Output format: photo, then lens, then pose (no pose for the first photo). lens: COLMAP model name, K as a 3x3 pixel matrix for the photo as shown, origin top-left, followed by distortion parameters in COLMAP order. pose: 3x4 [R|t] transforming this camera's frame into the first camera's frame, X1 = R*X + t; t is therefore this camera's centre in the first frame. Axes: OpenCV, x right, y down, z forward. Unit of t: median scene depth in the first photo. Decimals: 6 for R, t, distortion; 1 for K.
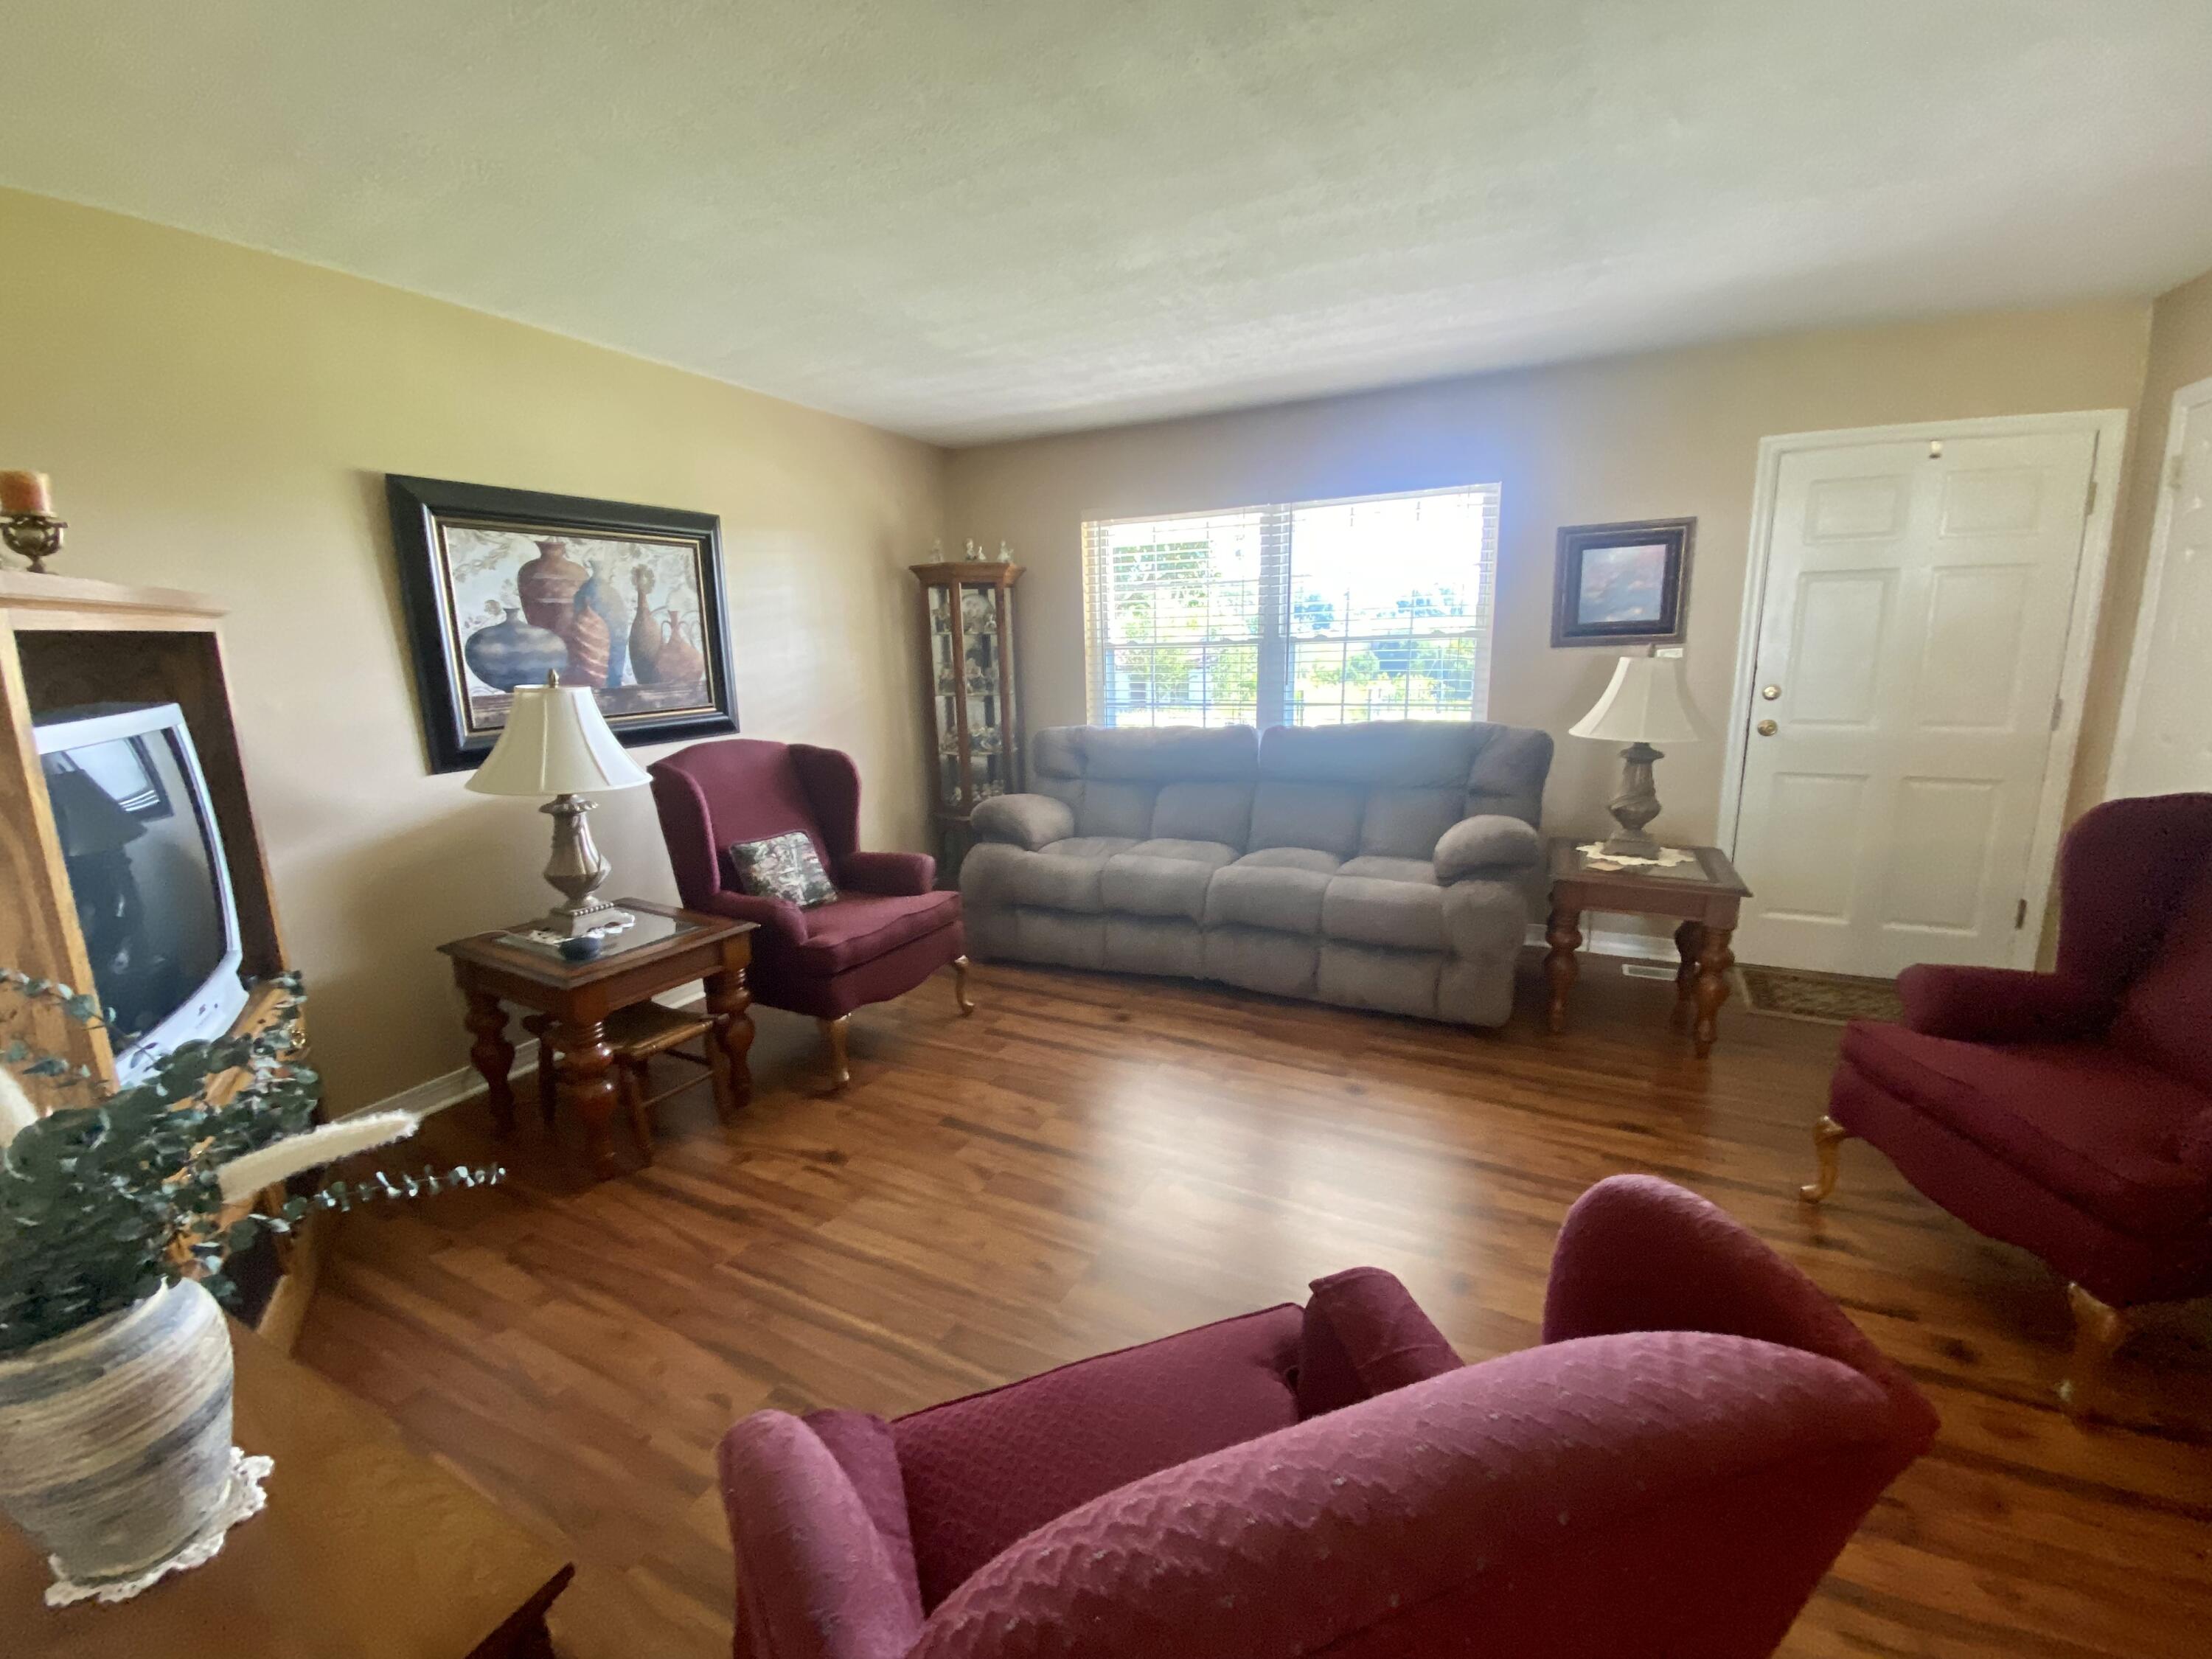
lens RADIAL K [[876.7, 0, 1105.8], [0, 876.7, 836.5], [0, 0, 1]] dist [0.020640, -0.027893]
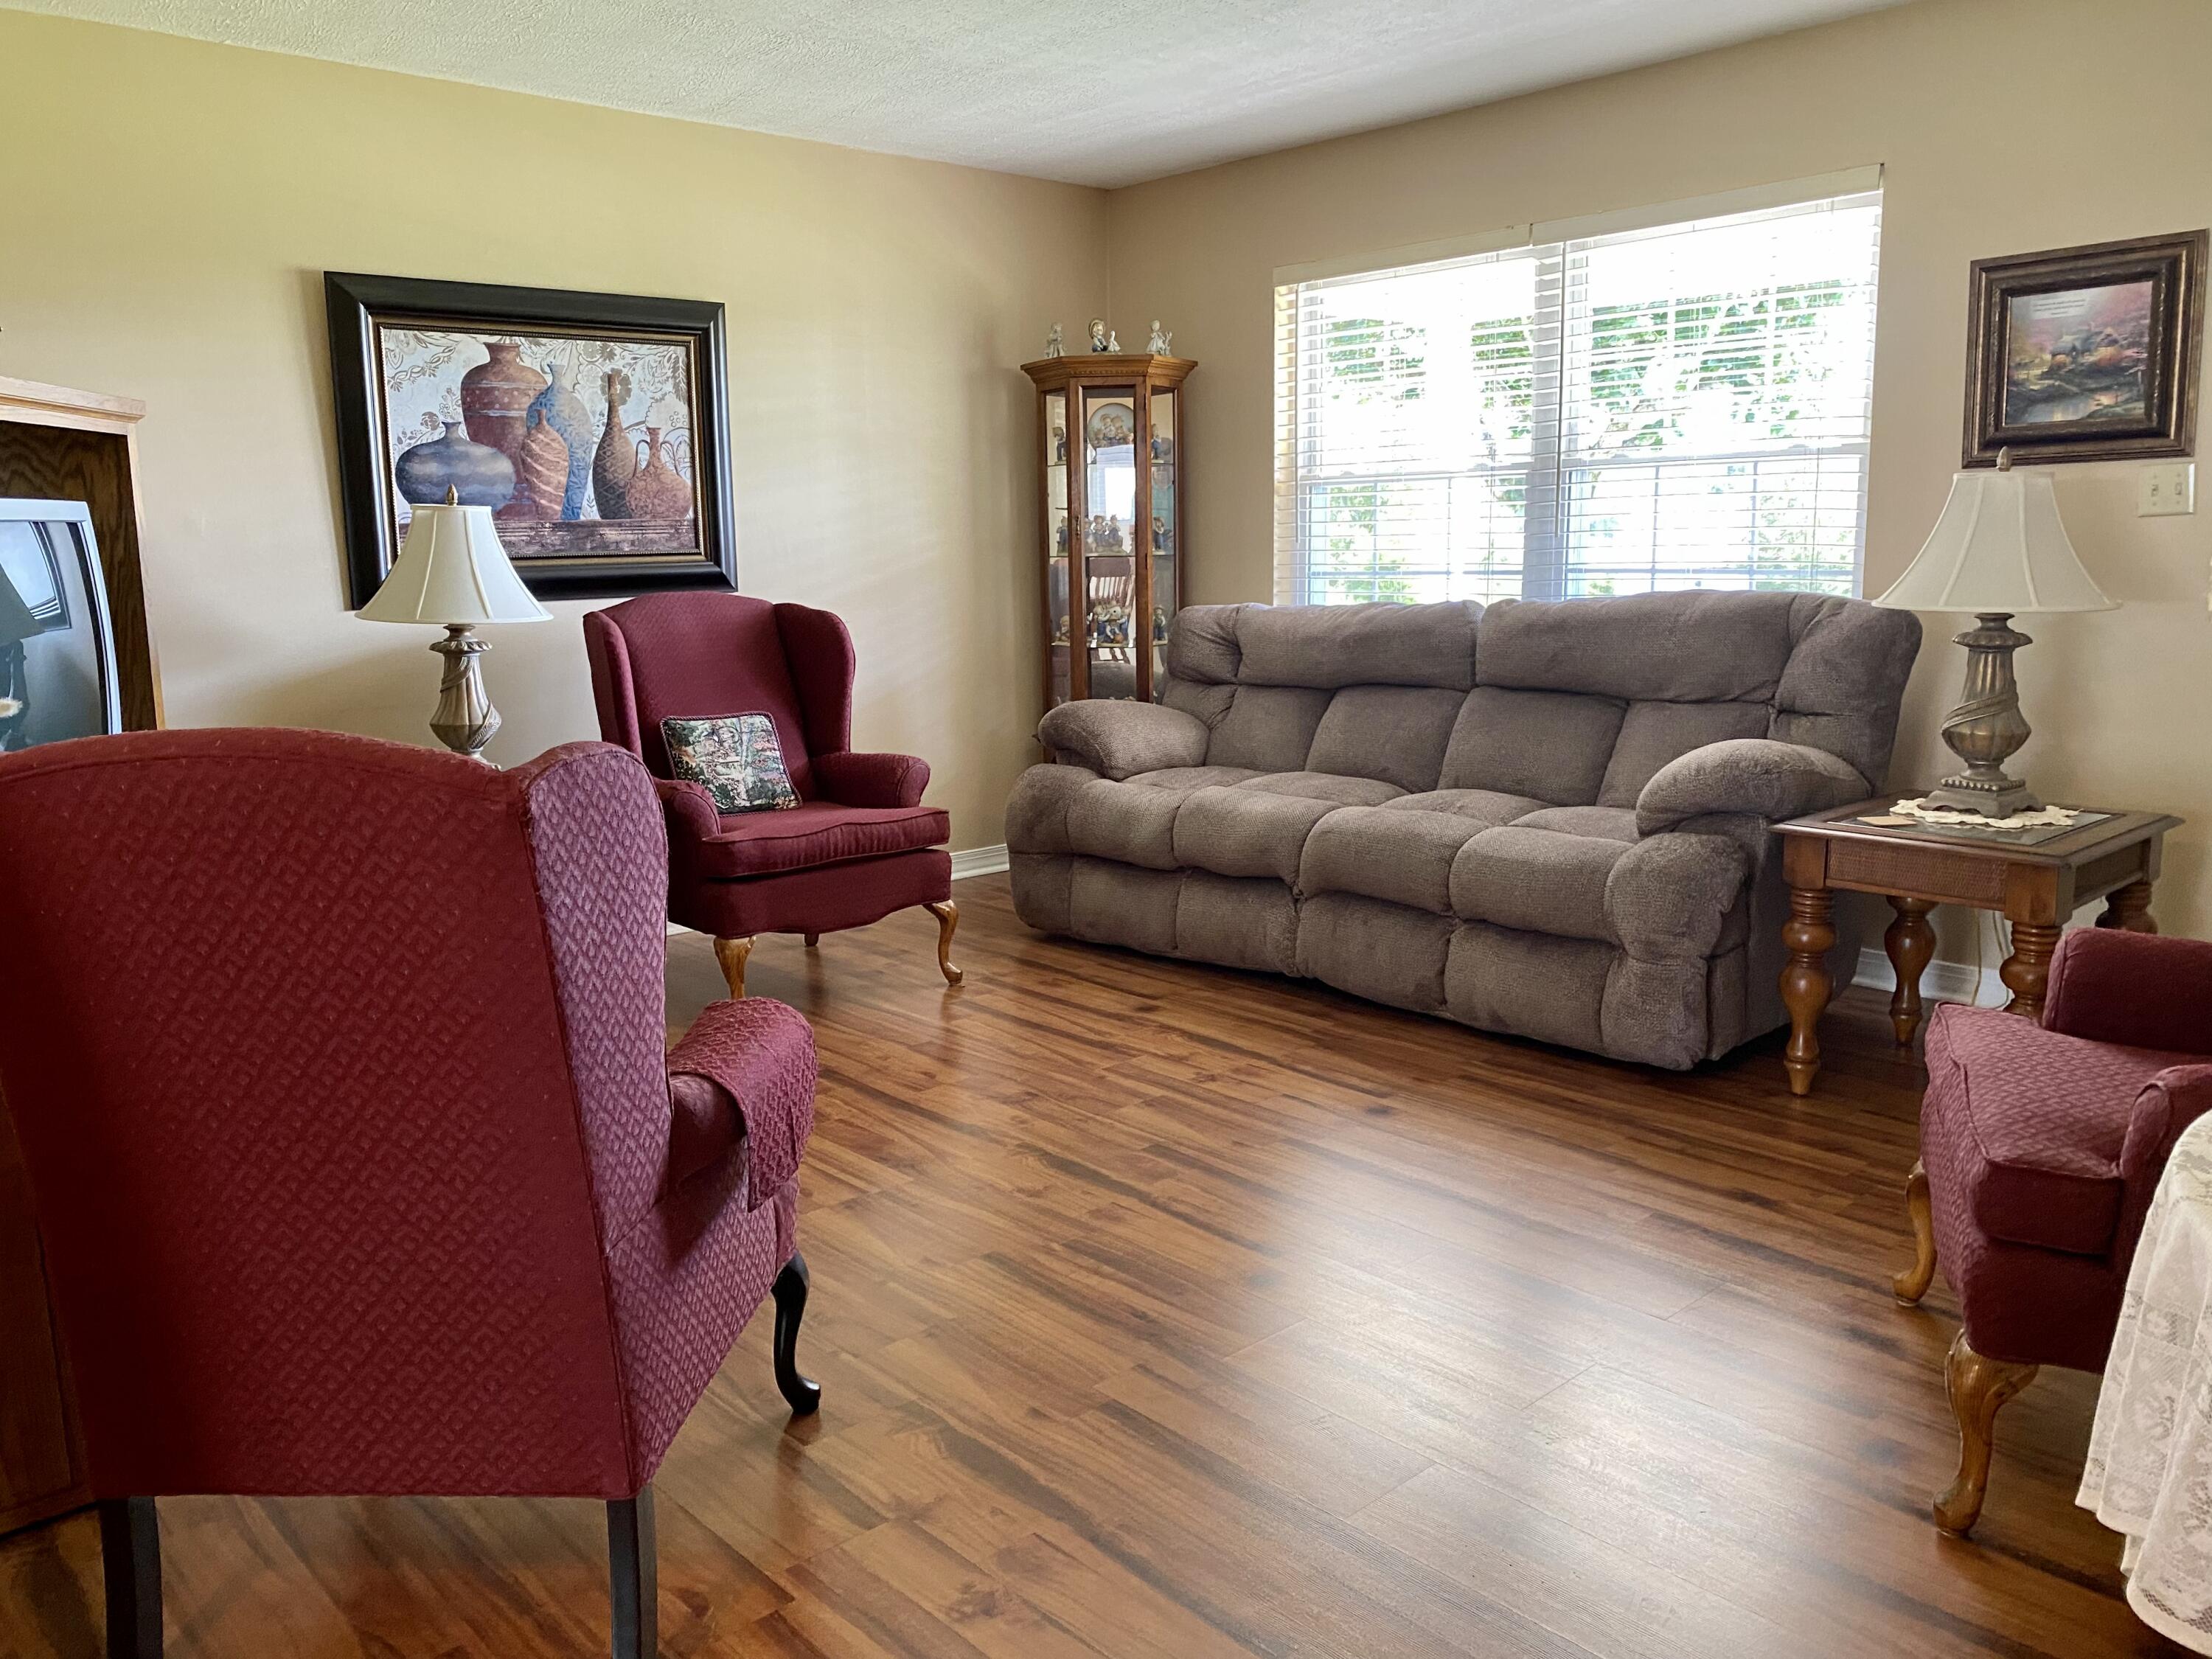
lens RADIAL K [[1716.5, 0, 1095.3], [0, 1716.5, 821.7], [0, 0, 1]] dist [0.059336, -0.091507]
pose [[0.928384, 0.066105, -0.365696, 0.484375], [-0.082534, 0.996153, -0.029456, 0.110686], [0.362342, 0.057529, 0.930268, -0.275578]]
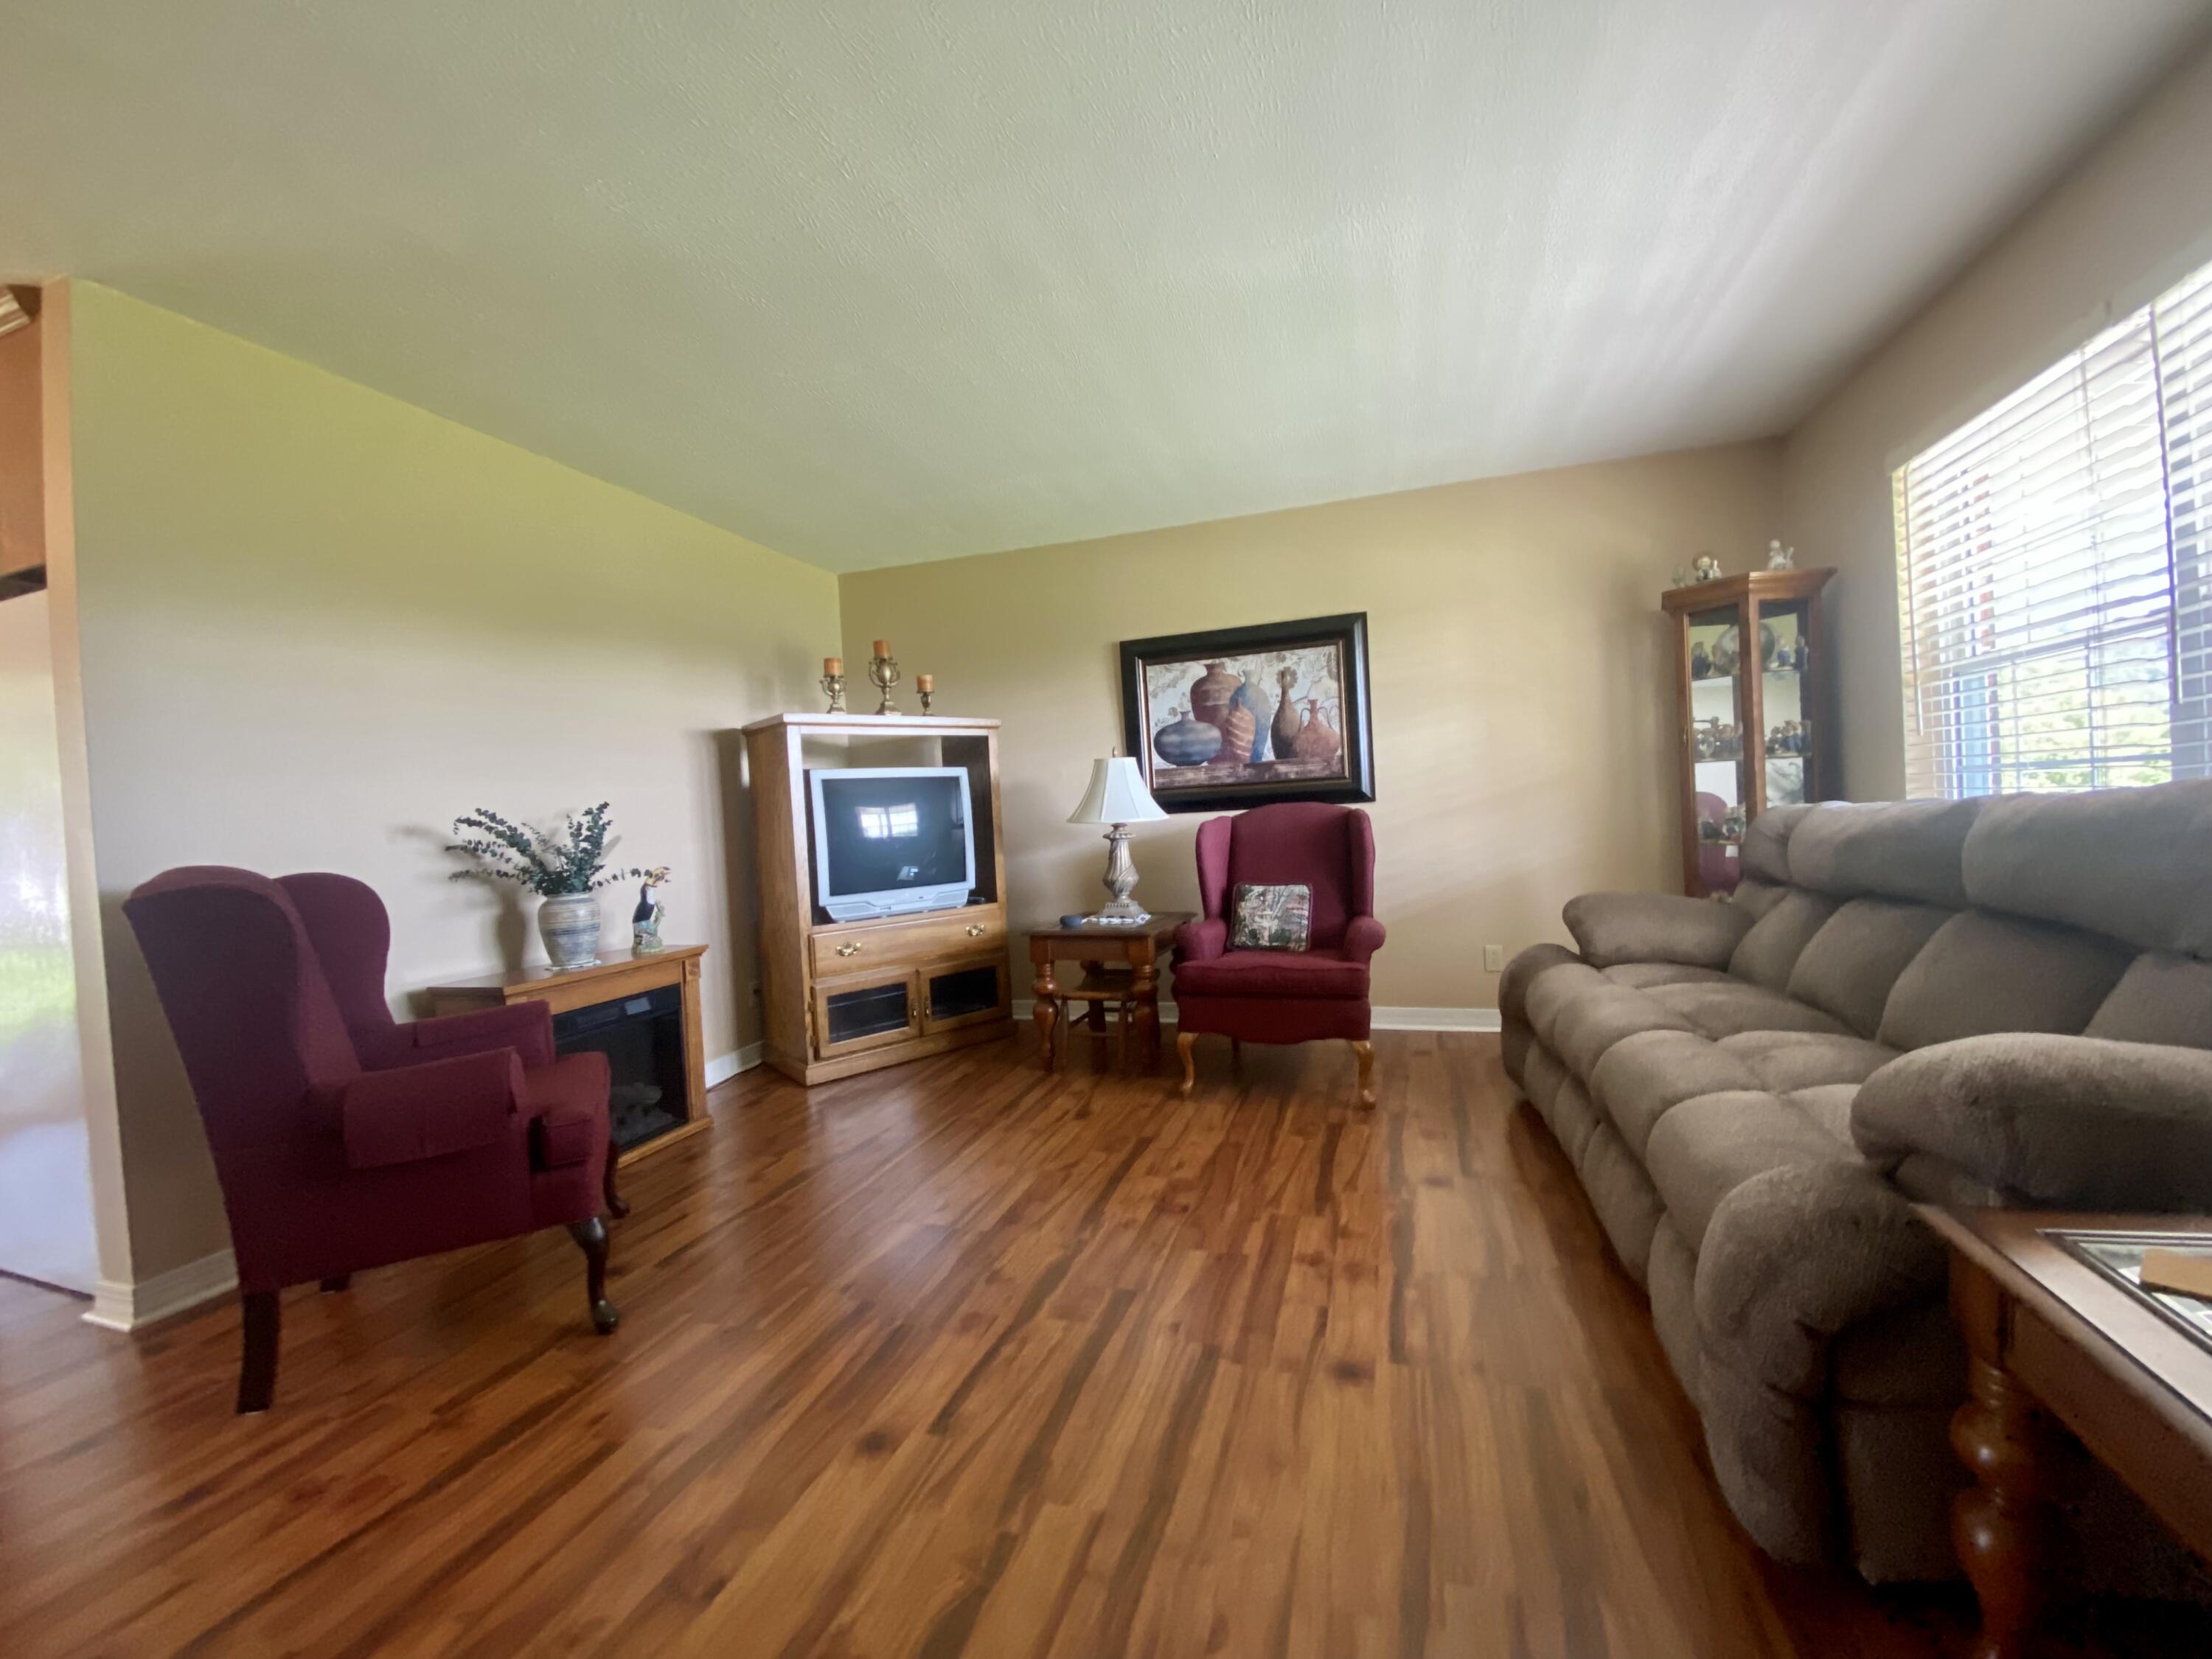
lens RADIAL K [[876.7, 0, 1105.8], [0, 876.7, 836.5], [0, 0, 1]] dist [0.020640, -0.027893]
pose [[0.140010, 0.032497, -0.989617, 0.726294], [-0.169200, 0.985546, 0.008425, -0.033640], [0.975586, 0.166264, 0.143485, 0.620418]]
